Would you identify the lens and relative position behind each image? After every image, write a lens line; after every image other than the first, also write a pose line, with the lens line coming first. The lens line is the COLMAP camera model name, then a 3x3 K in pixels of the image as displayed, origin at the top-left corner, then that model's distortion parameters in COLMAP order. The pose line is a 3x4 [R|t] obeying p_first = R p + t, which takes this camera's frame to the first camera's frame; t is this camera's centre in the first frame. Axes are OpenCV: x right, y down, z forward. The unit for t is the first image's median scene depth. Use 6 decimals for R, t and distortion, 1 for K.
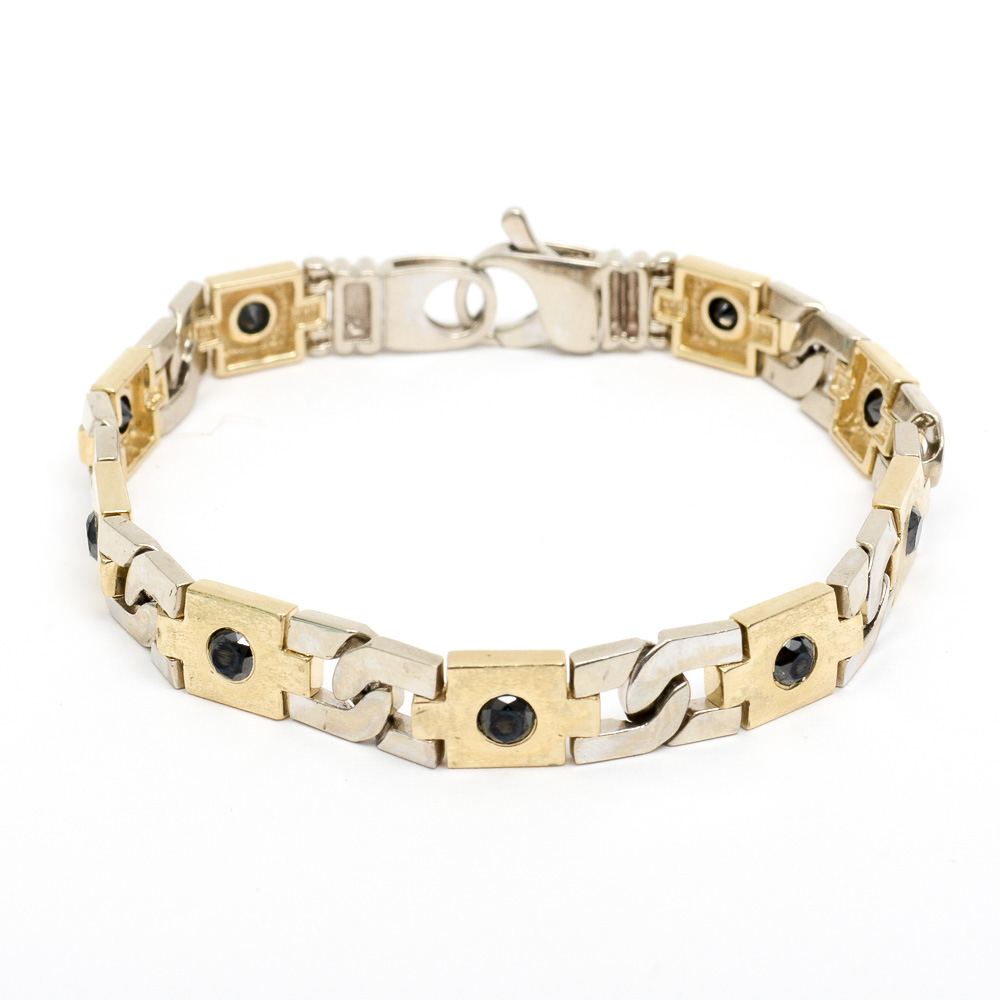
lens RADIAL K [[3488.3, 0, 500.0], [0, 3488.3, 500.0], [0, 0, 1]] dist [0.210556, 2.410004]
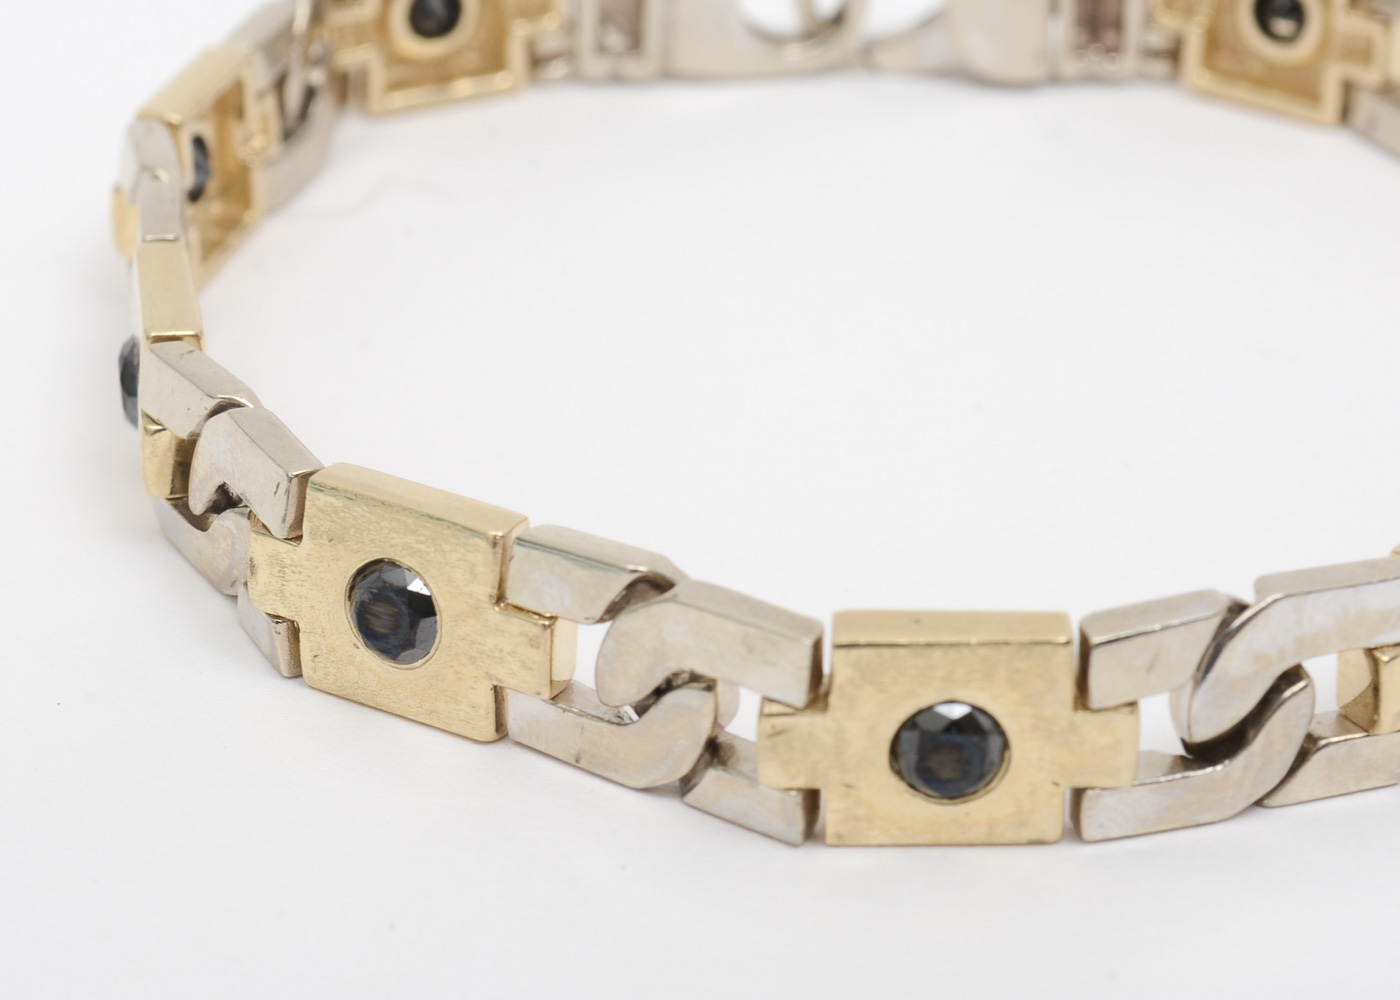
lens RADIAL K [[3493.5, 0, 700.0], [0, 3493.5, 500.0], [0, 0, 1]] dist [-0.086045, 5.052663]
pose [[0.999665, 0.014796, 0.021244, -0.043673], [-0.014988, 0.999848, 0.008908, 0.022859], [-0.021108, -0.009223, 0.999735, 0.494027]]
